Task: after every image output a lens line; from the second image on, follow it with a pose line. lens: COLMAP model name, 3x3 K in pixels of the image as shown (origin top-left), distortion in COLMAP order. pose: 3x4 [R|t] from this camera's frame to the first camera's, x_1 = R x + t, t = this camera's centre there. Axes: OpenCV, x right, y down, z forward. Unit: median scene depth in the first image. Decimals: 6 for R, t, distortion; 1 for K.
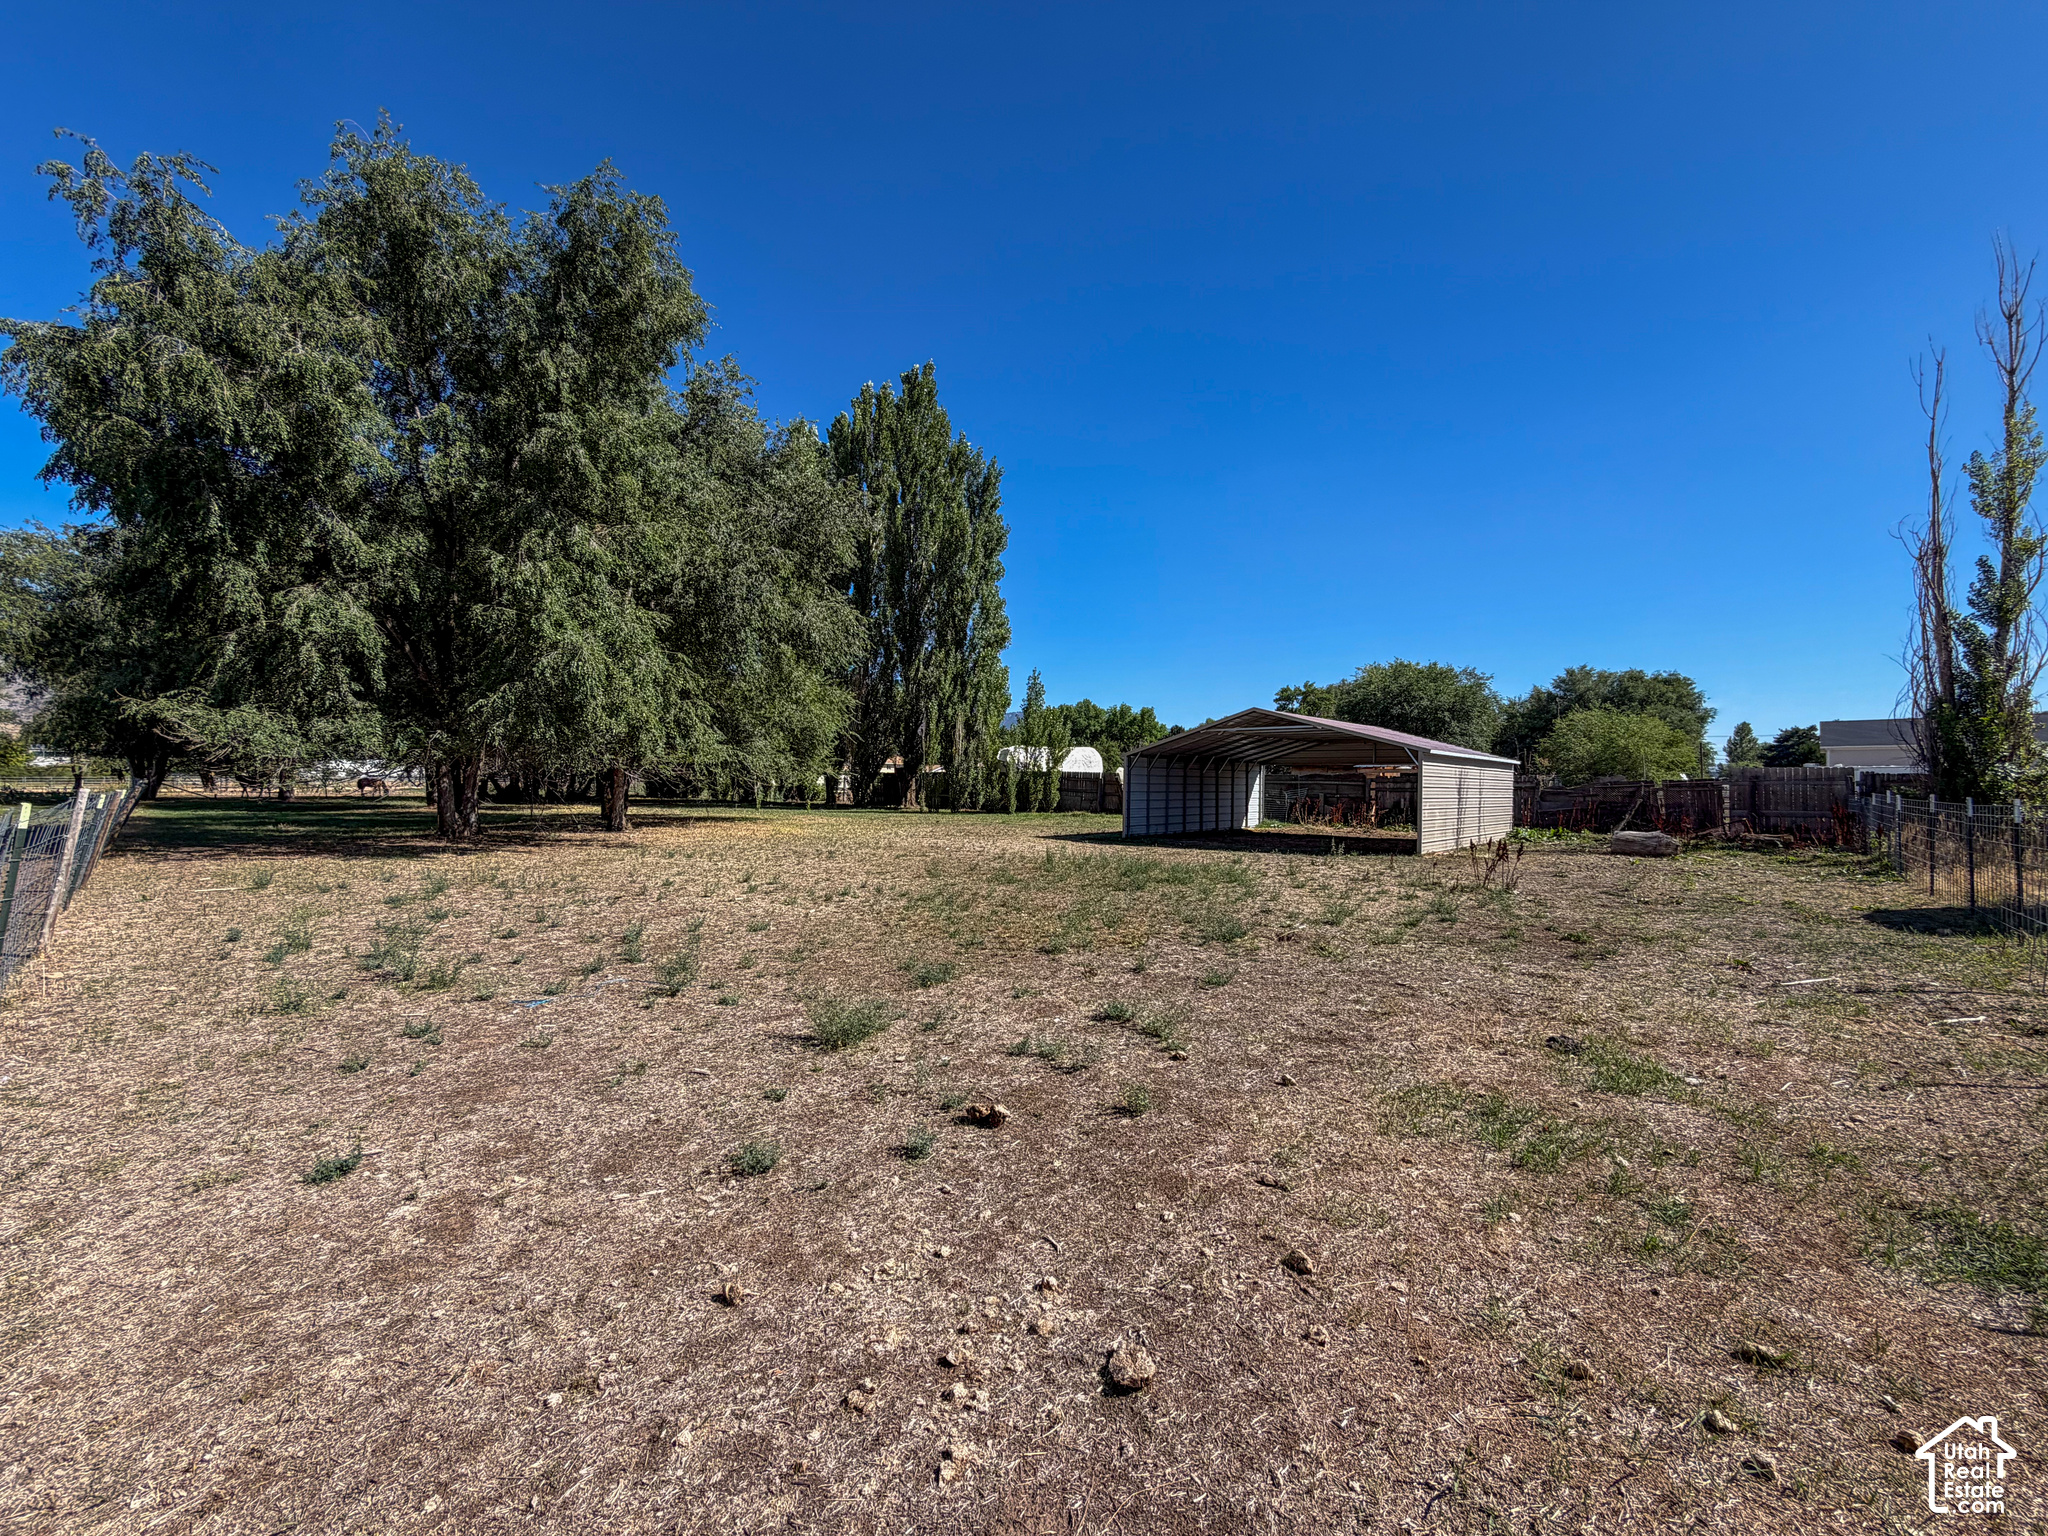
lens RADIAL K [[813.3, 0, 1024.0], [0, 813.3, 768.0], [0, 0, 1]] dist [-0.001291, 0.000415]
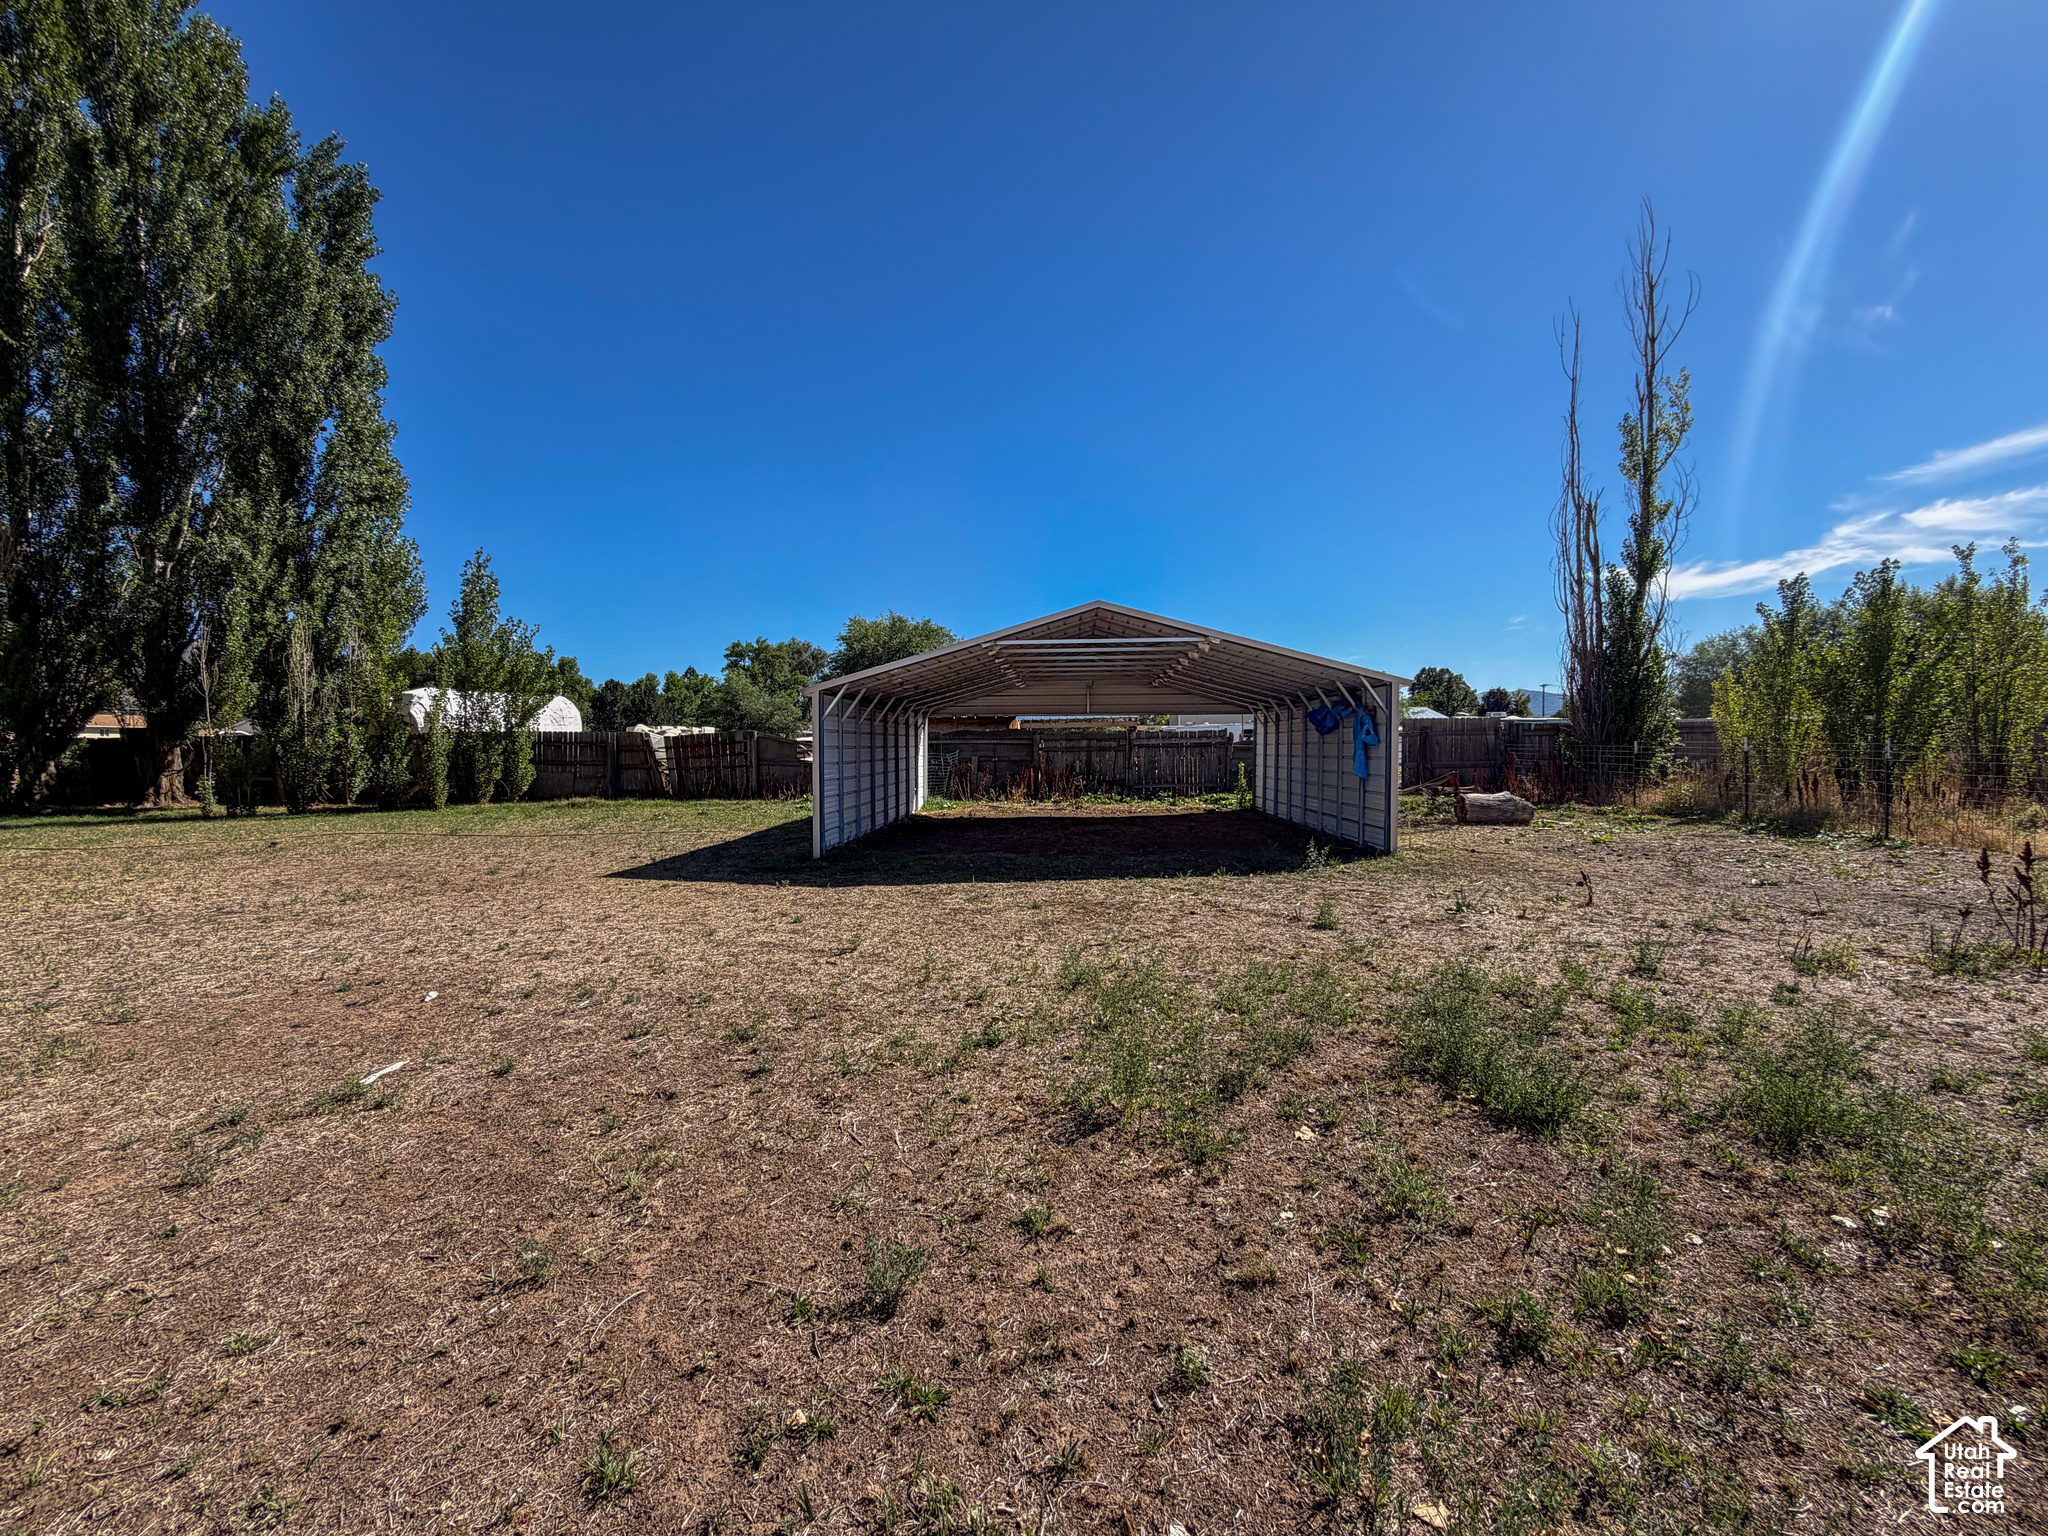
lens RADIAL K [[813.3, 0, 1024.0], [0, 813.3, 768.0], [0, 0, 1]] dist [-0.001291, 0.000415]
pose [[0.777183, -0.035768, 0.628257, -0.047819], [0.007026, 0.998814, 0.048173, 0.004650], [-0.629235, -0.033025, 0.776513, 0.294619]]
